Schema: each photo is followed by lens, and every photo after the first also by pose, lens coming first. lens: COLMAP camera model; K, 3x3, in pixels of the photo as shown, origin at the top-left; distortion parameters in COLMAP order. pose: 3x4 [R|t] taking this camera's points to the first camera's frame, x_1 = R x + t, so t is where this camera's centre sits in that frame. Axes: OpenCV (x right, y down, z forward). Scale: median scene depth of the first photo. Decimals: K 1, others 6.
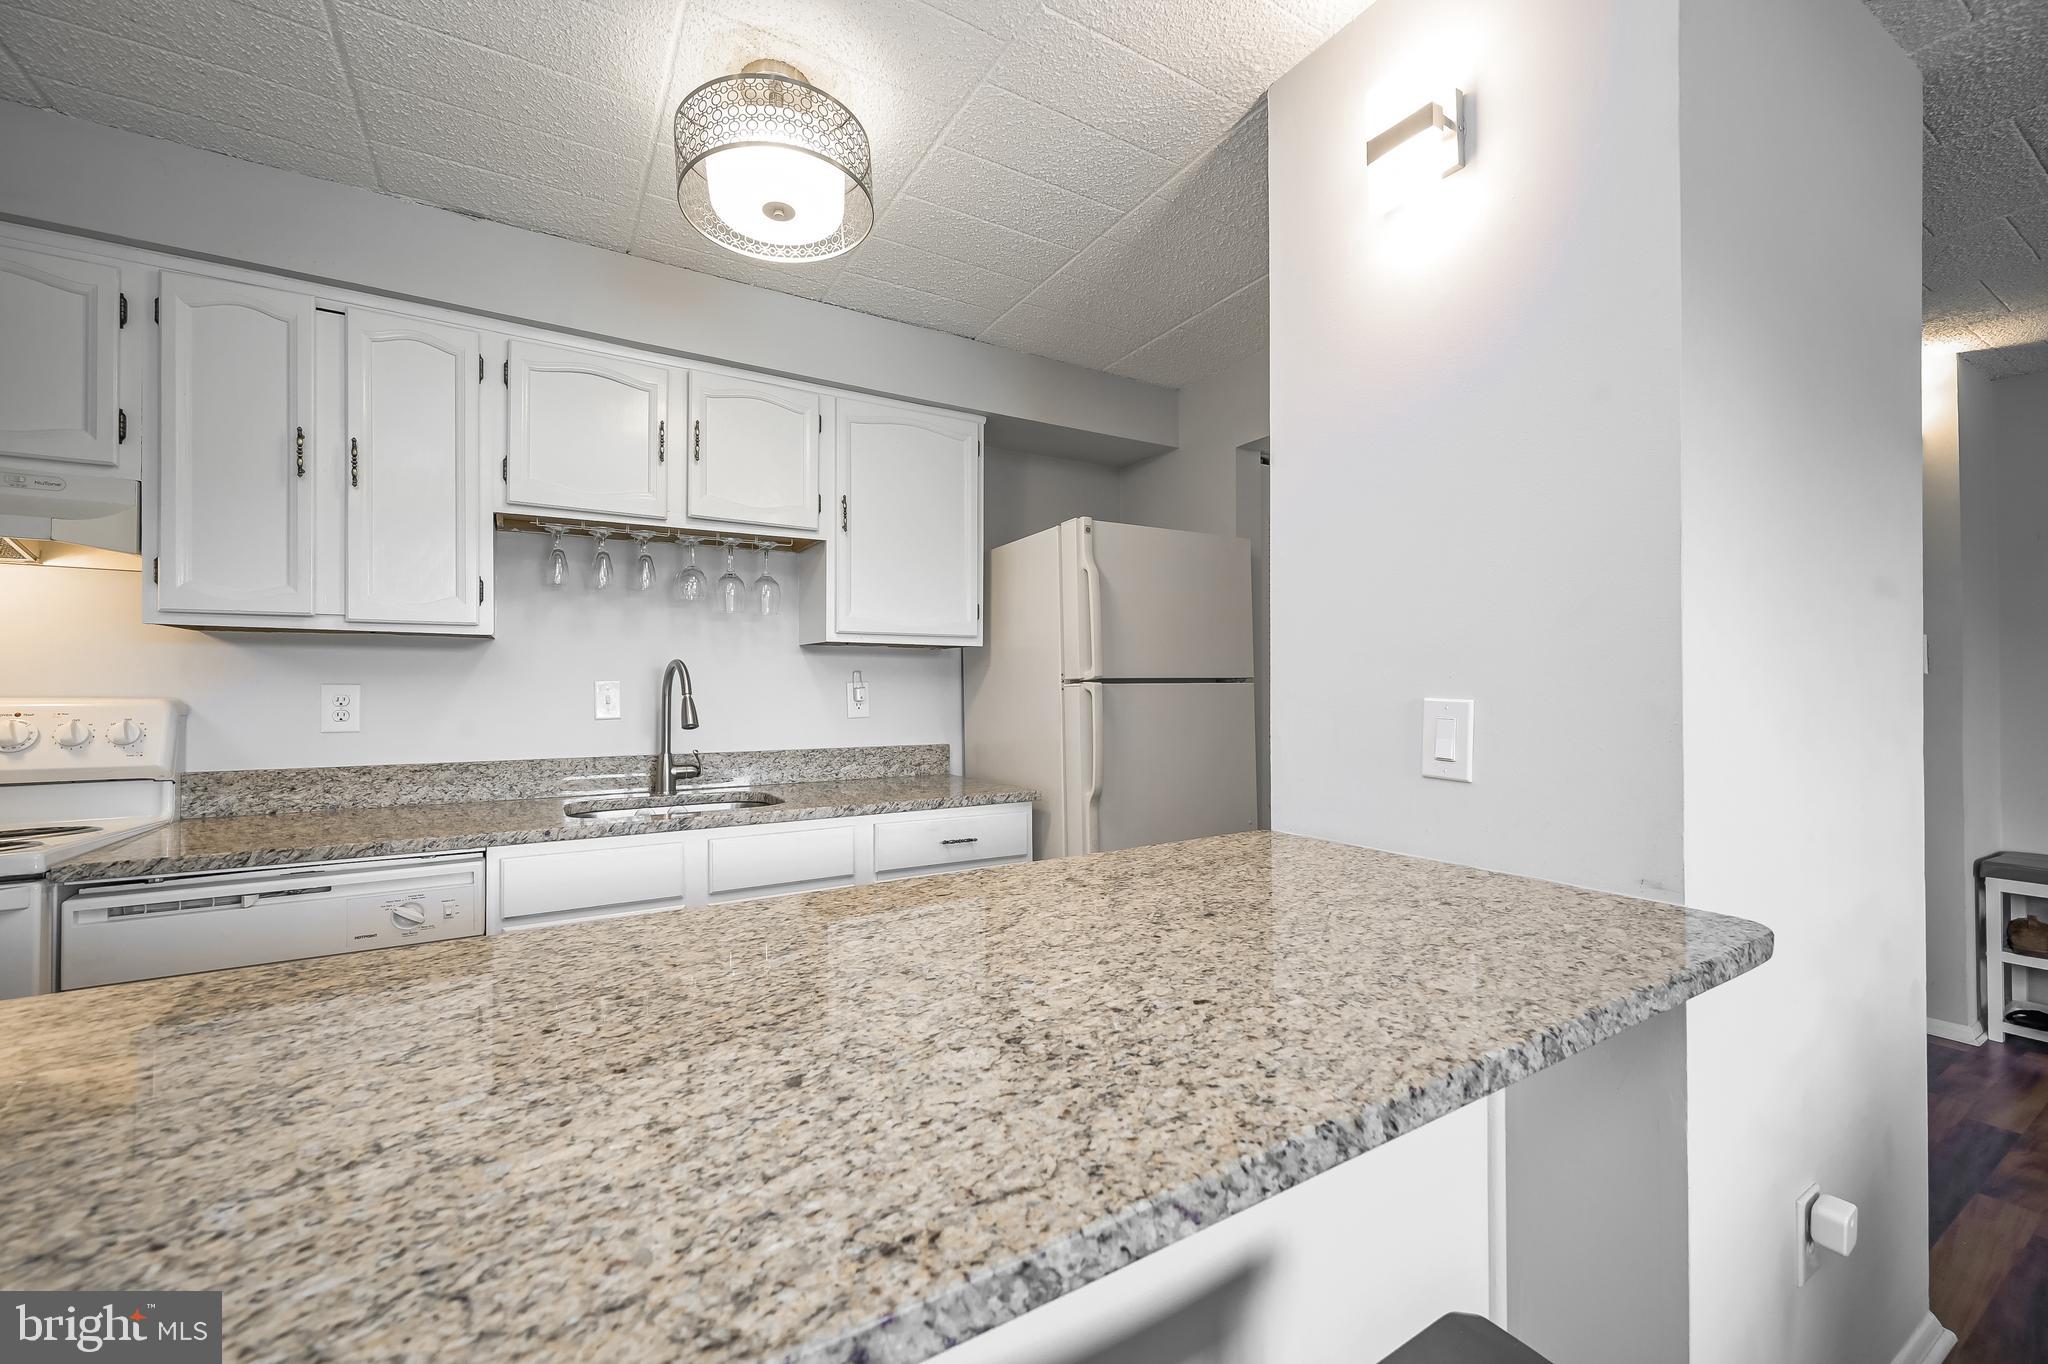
lens RADIAL K [[827.5, 0, 1042.1], [0, 827.5, 673.7], [0, 0, 1]] dist [-0.005383, -0.000325]
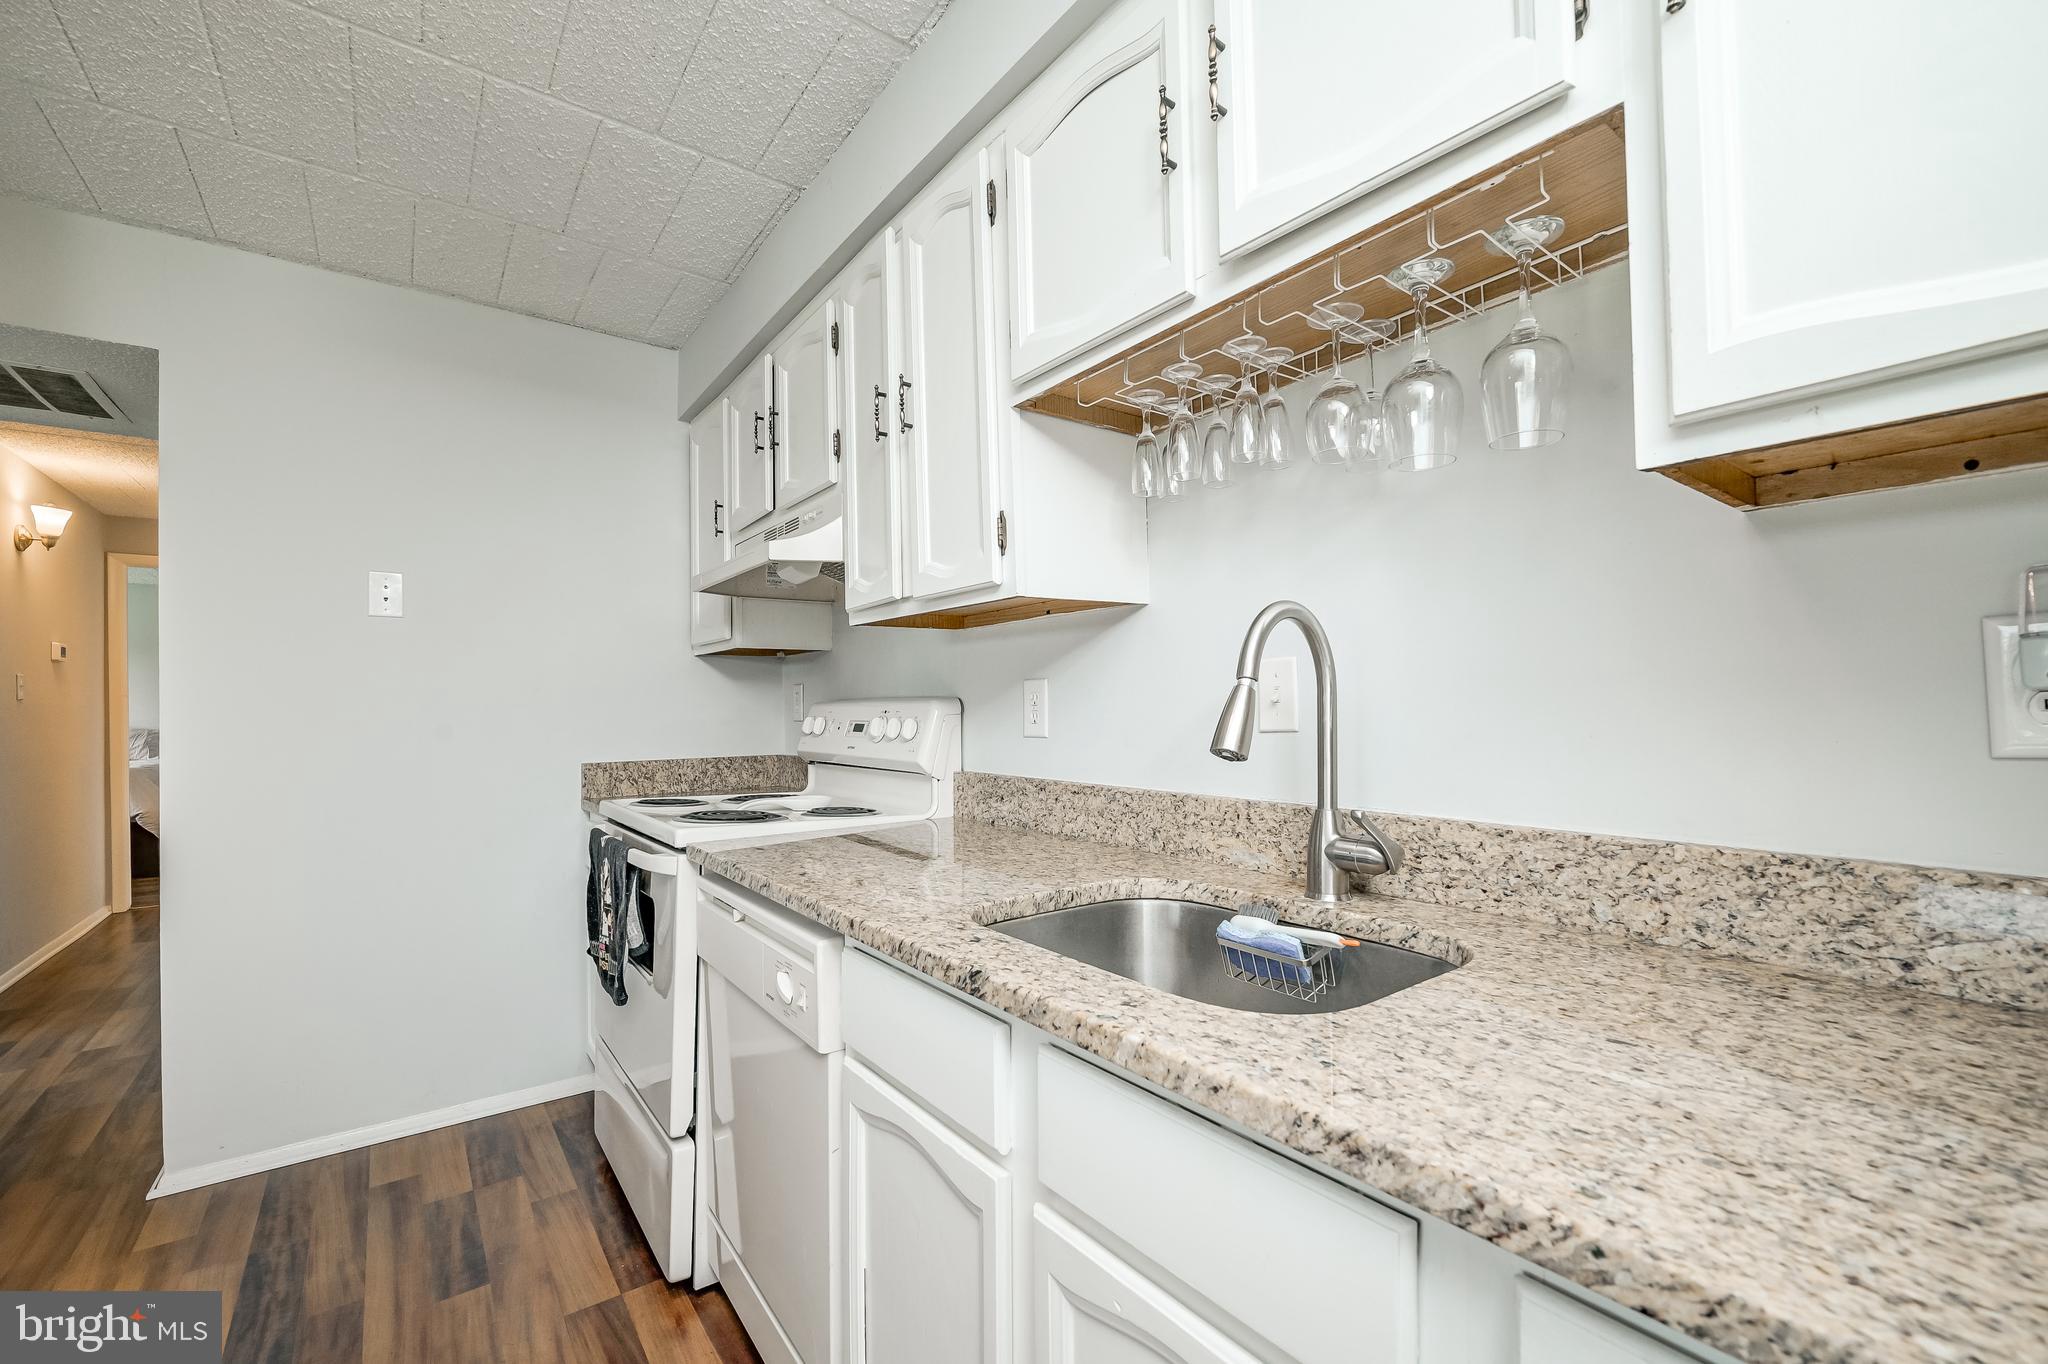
lens RADIAL K [[827.5, 0, 998.0], [0, 827.5, 696.5], [0, 0, 1]] dist [-0.005383, -0.000325]
pose [[0.095832, -0.011120, -0.995335, -0.016518], [0.034701, 0.999367, -0.007824, 0.035299], [0.994792, -0.033789, 0.096157, 0.886596]]
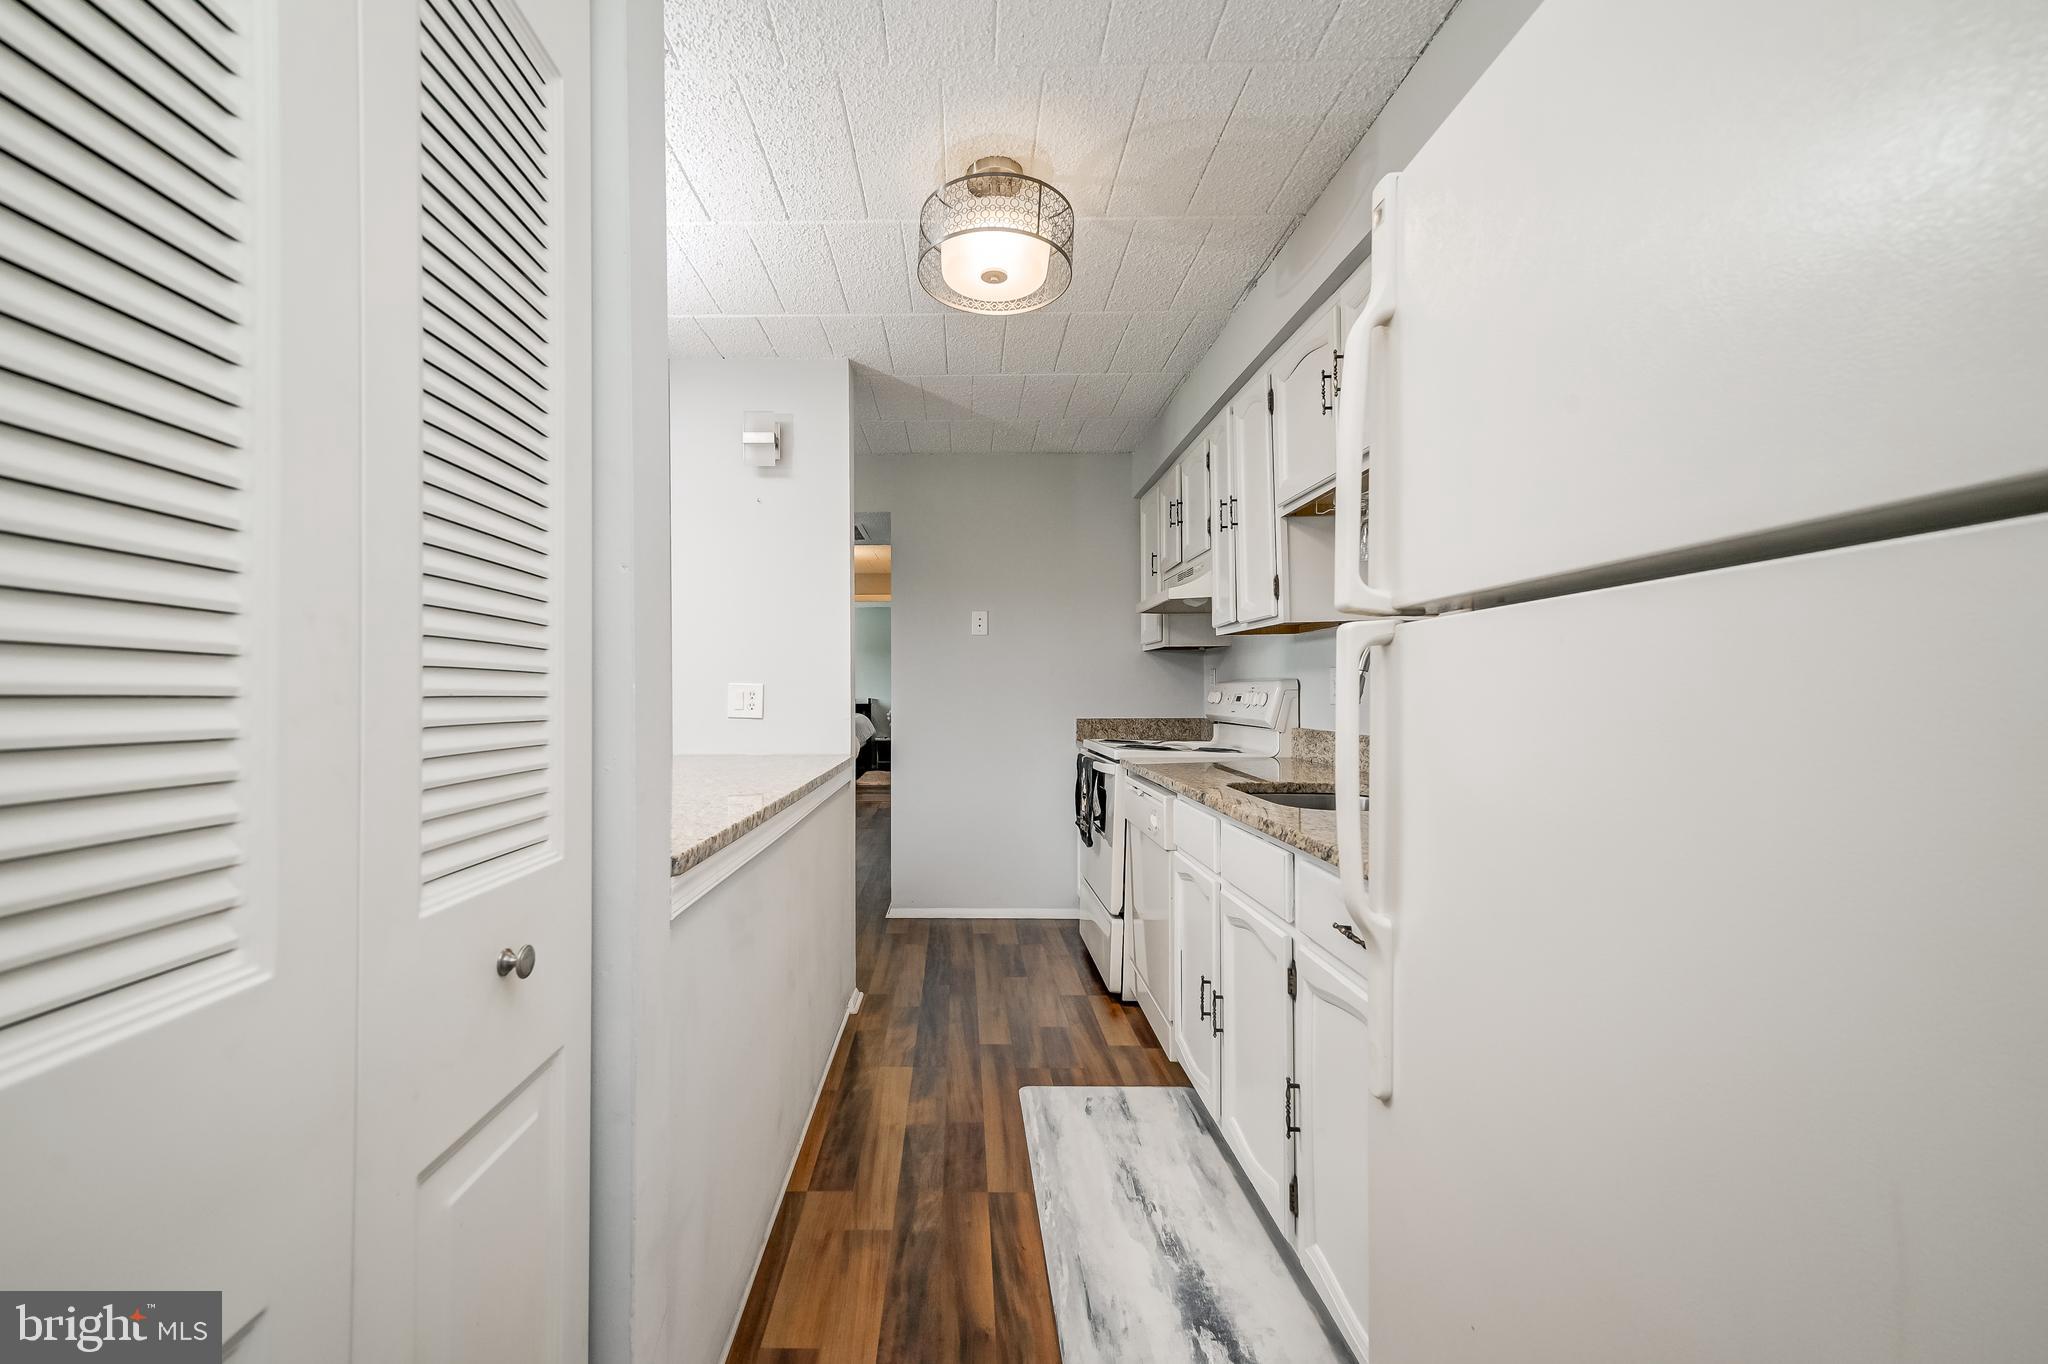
lens RADIAL K [[827.5, 0, 1034.3], [0, 827.5, 680.5], [0, 0, 1]] dist [-0.005383, -0.000325]
pose [[-0.429331, -0.006502, -0.903124, 0.524766], [0.021296, 0.999623, -0.017321, 0.044743], [0.902896, -0.026670, -0.429031, 1.142483]]
